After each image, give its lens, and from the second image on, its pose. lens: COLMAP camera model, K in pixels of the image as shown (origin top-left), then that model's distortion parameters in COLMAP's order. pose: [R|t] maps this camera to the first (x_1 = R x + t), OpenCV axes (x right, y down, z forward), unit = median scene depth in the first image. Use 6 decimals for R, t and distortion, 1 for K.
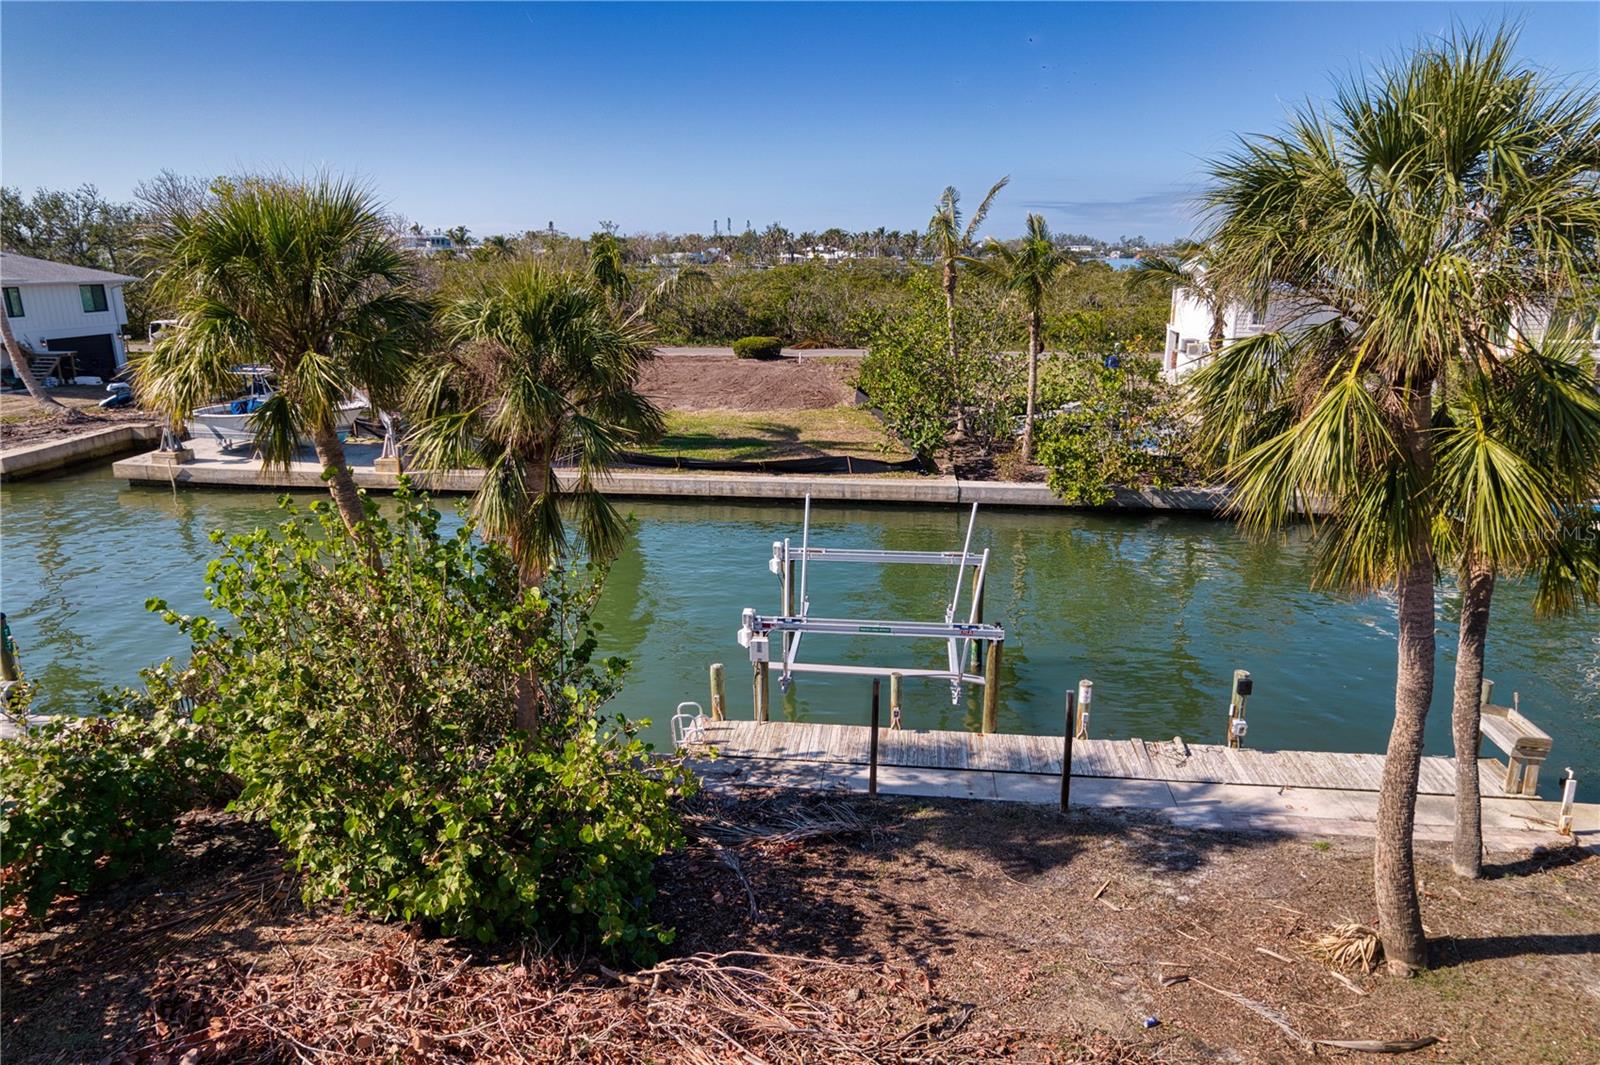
lens RADIAL K [[1023.9, 0, 800.0], [0, 1023.9, 532.5], [0, 0, 1]] dist [-0.078672, 0.074274]
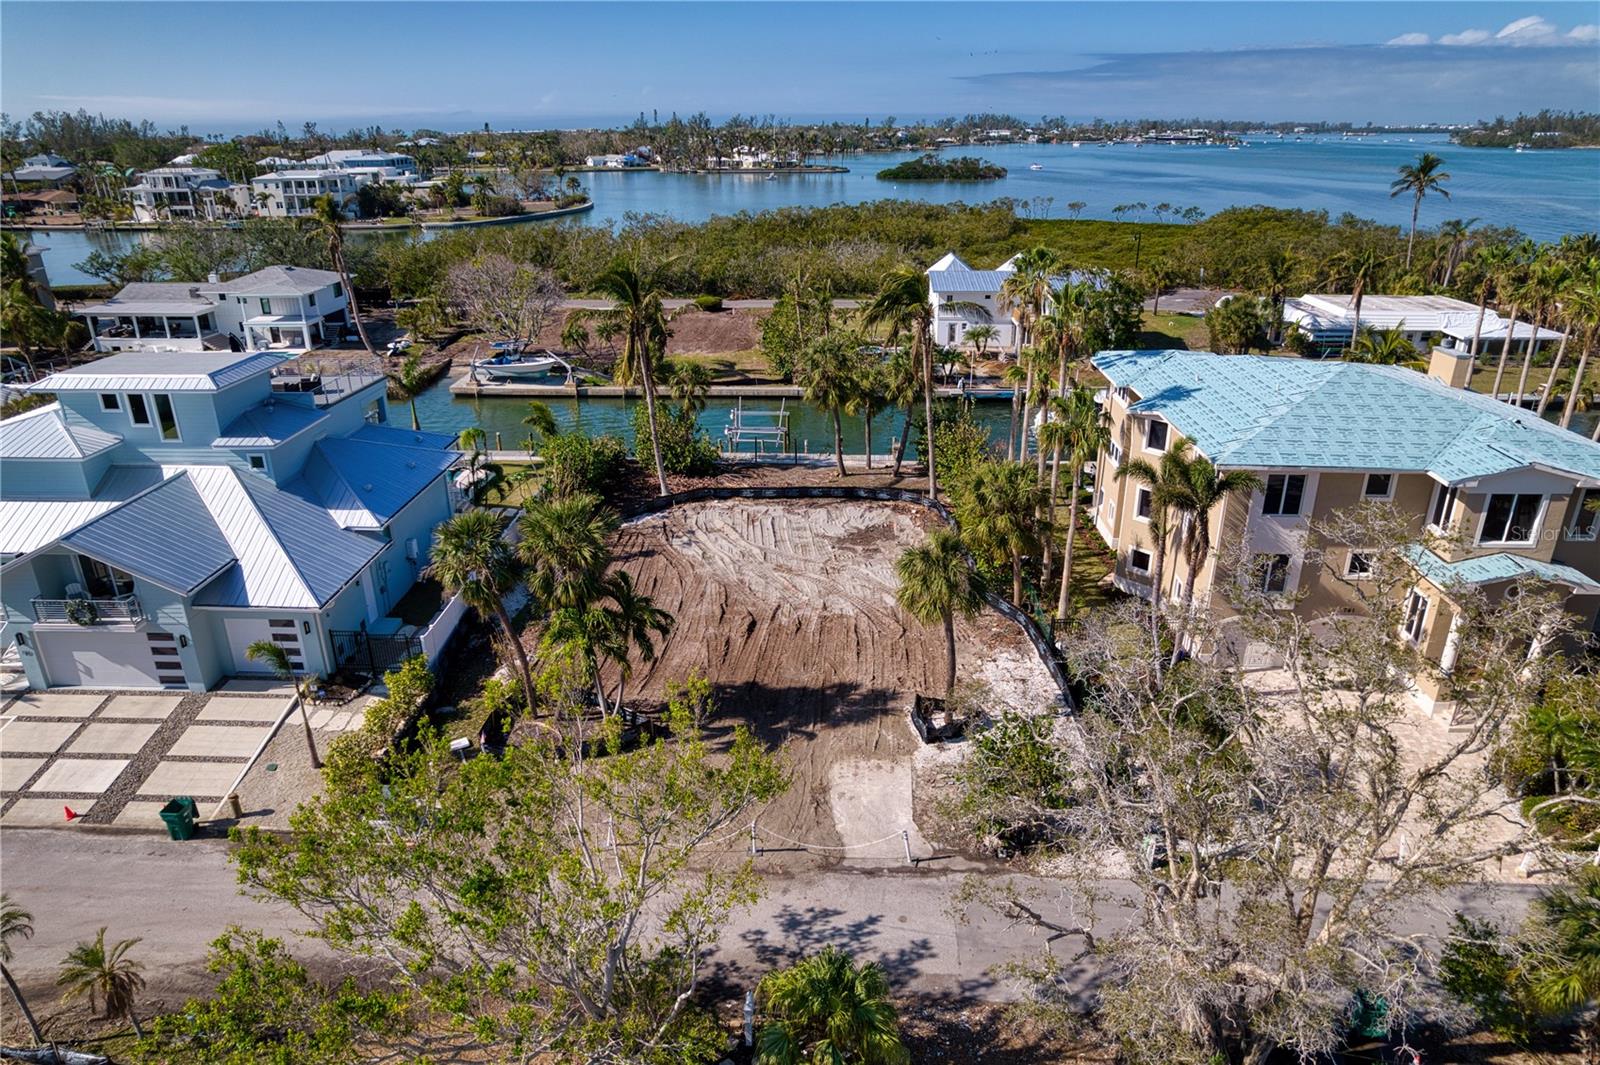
lens RADIAL K [[1023.9, 0, 800.0], [0, 1023.9, 532.5], [0, 0, 1]] dist [-0.078672, 0.074274]
pose [[0.997638, -0.029412, 0.062080, -0.009933], [0.022169, 0.993199, 0.114297, 0.014689], [-0.065020, -0.112651, 0.991505, -1.336460]]
